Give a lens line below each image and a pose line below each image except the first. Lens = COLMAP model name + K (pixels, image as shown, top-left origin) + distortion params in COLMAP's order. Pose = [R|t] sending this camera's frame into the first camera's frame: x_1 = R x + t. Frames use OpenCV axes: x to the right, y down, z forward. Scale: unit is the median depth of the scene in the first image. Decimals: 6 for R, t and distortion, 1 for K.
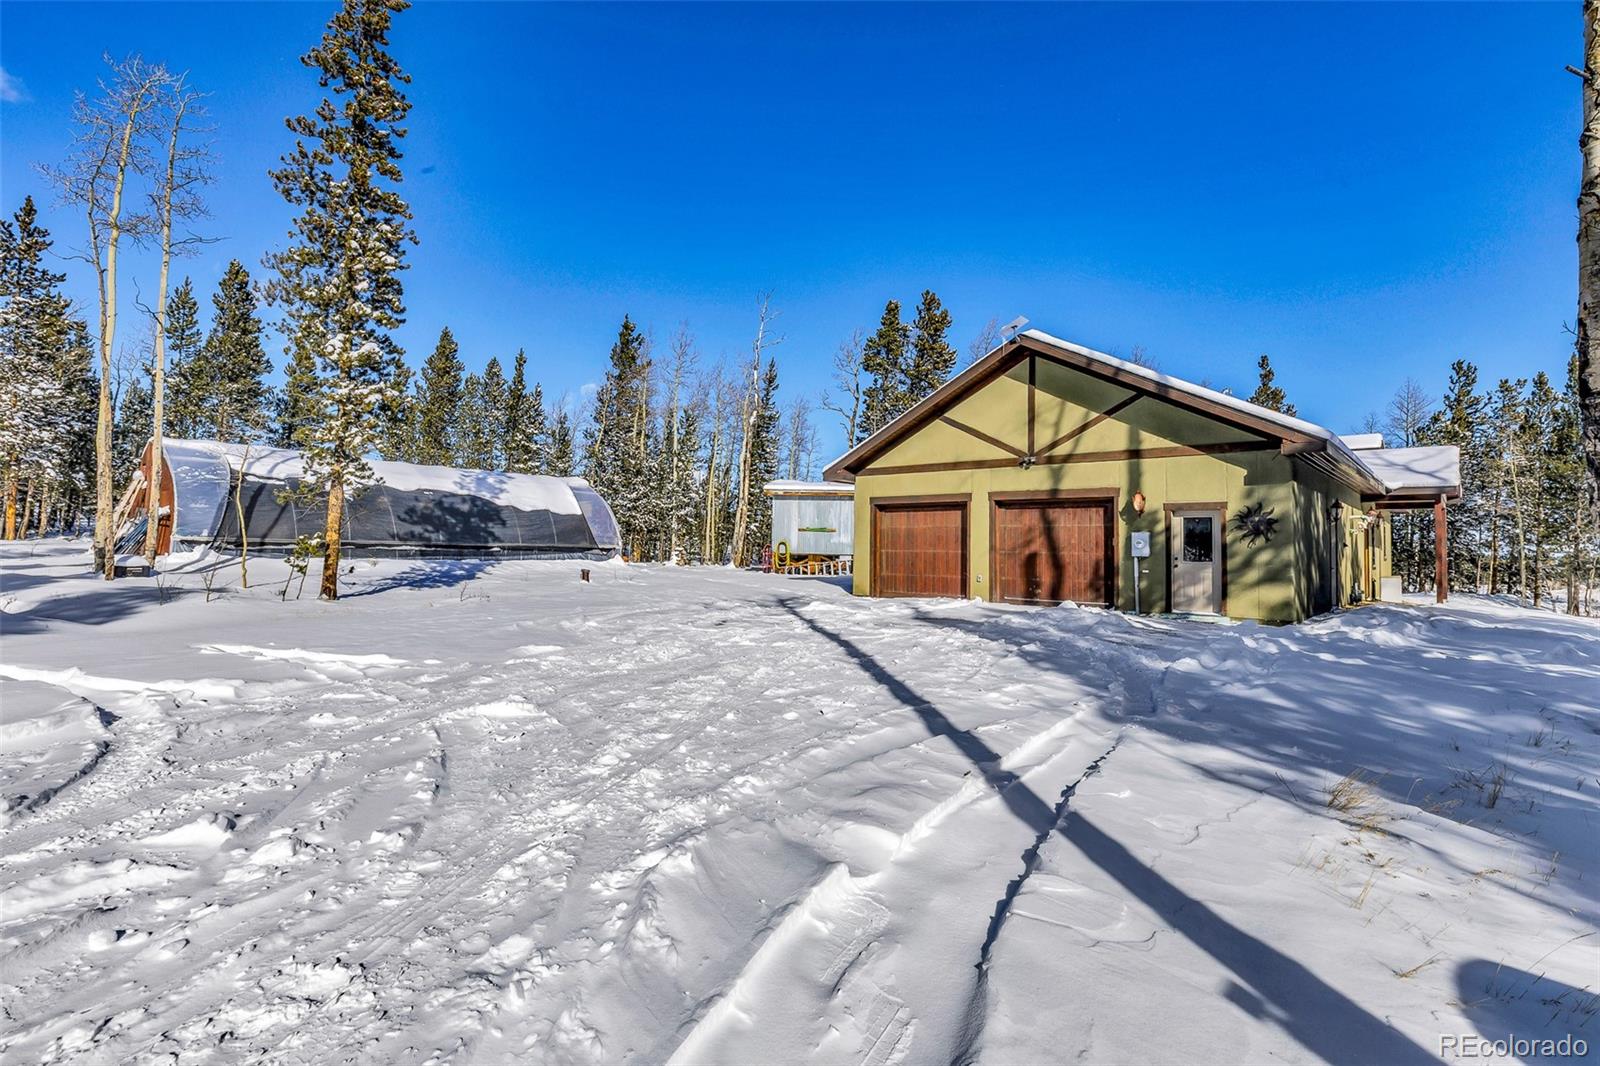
lens RADIAL K [[746.1, 0, 800.0], [0, 746.1, 533.0], [0, 0, 1]] dist [-0.002463, 0.000133]
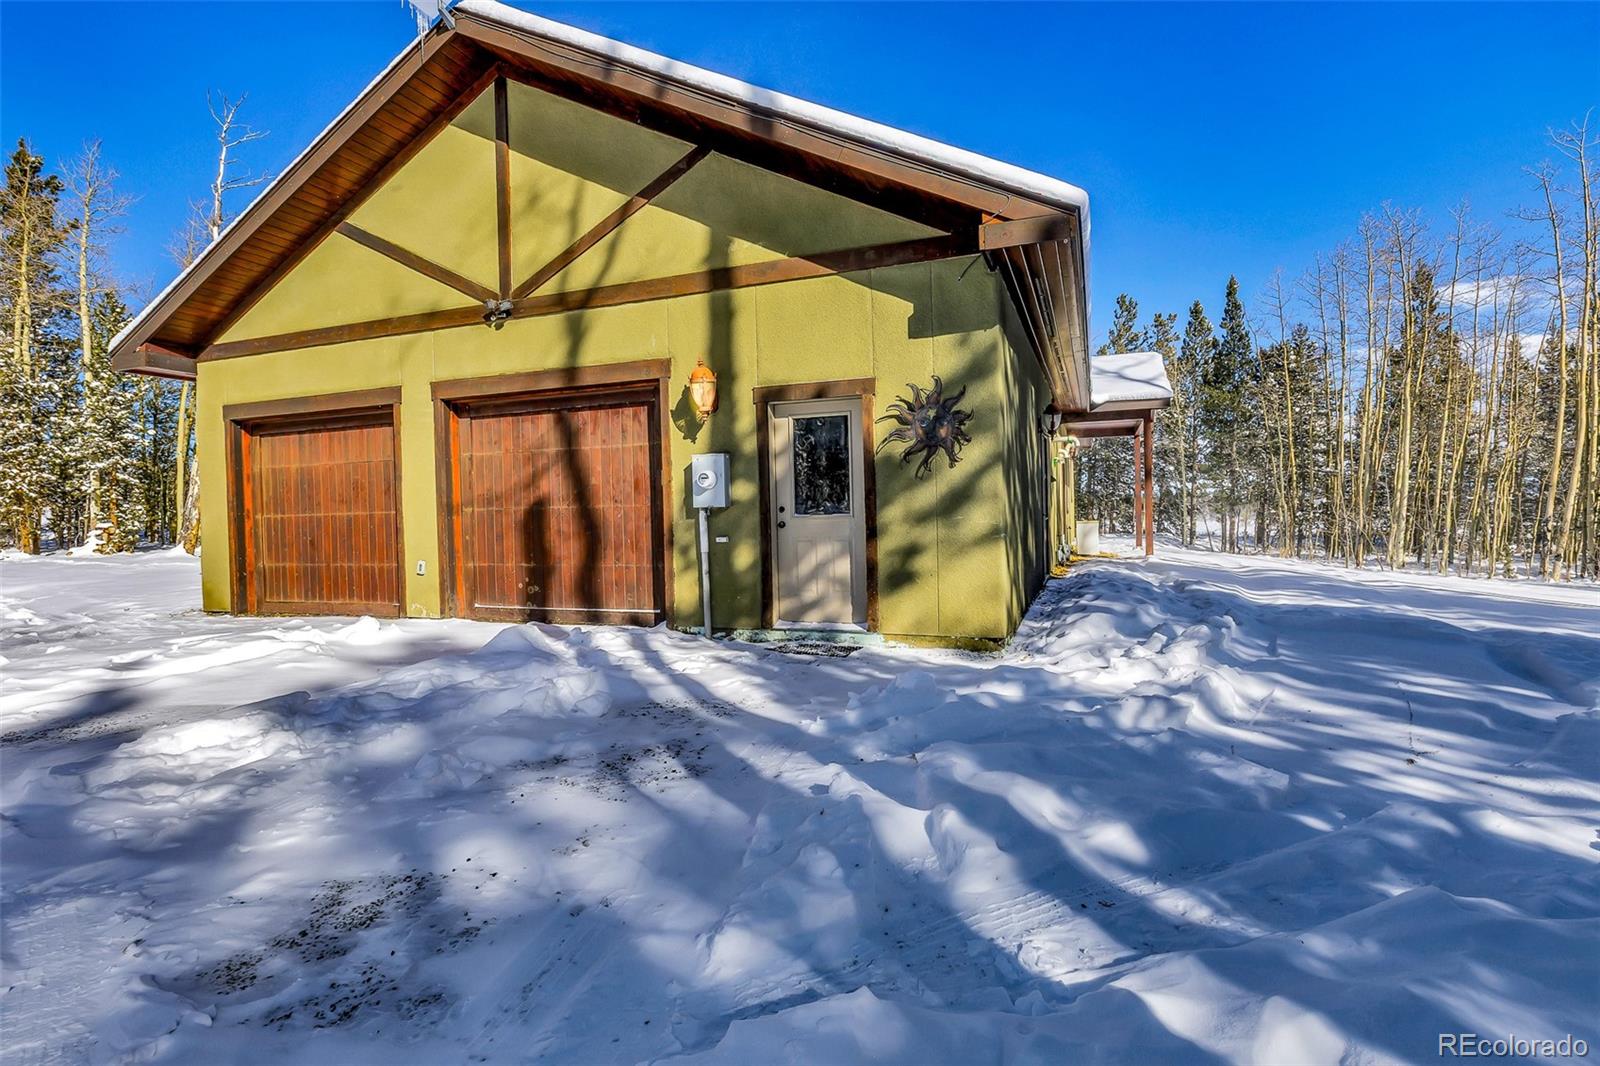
lens RADIAL K [[749.8, 0, 776.5], [0, 749.8, 530.1], [0, 0, 1]] dist [0.032817, 0.000114]
pose [[0.943893, -0.048463, 0.326676, 0.294849], [0.032727, 0.998031, 0.053498, 0.018709], [-0.328626, -0.039806, 0.943621, 0.477870]]
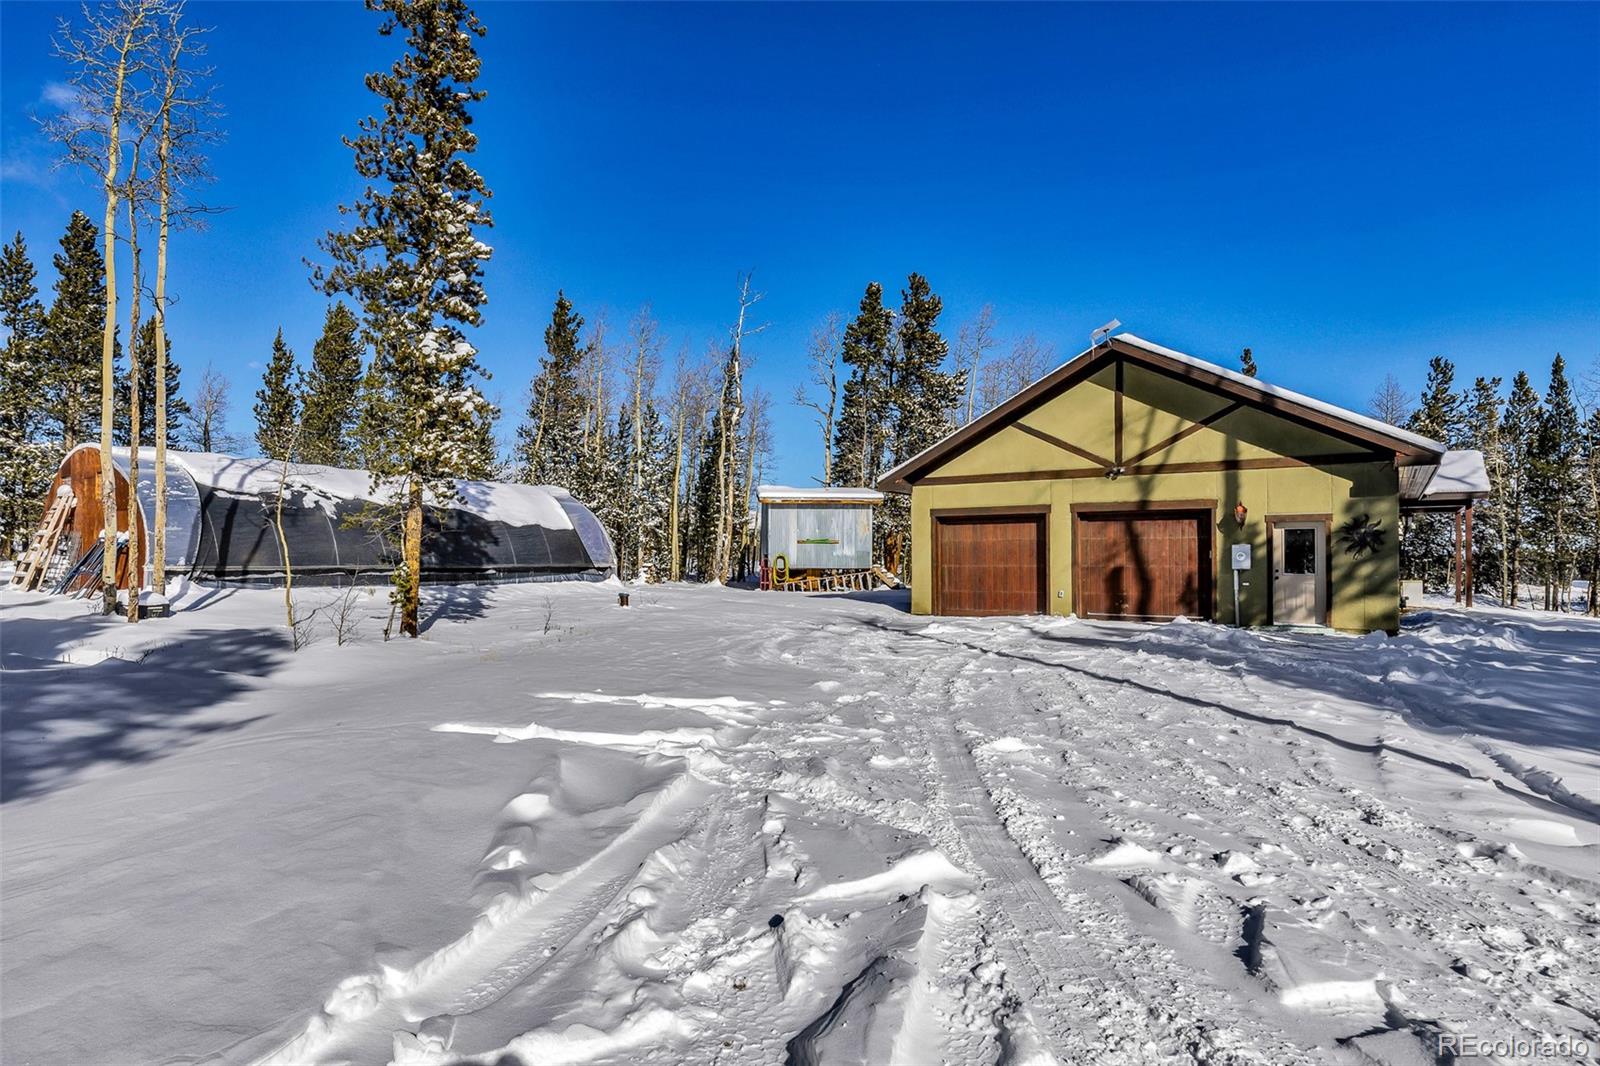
lens RADIAL K [[851.6, 0, 799.8], [0, 851.6, 575.5], [0, 0, 1]] dist [0.006043, 0.000294]
pose [[0.991324, -0.019987, 0.129916, -0.231935], [0.014339, 0.998917, 0.044266, -0.016127], [-0.130660, -0.042019, 0.990536, -0.038800]]
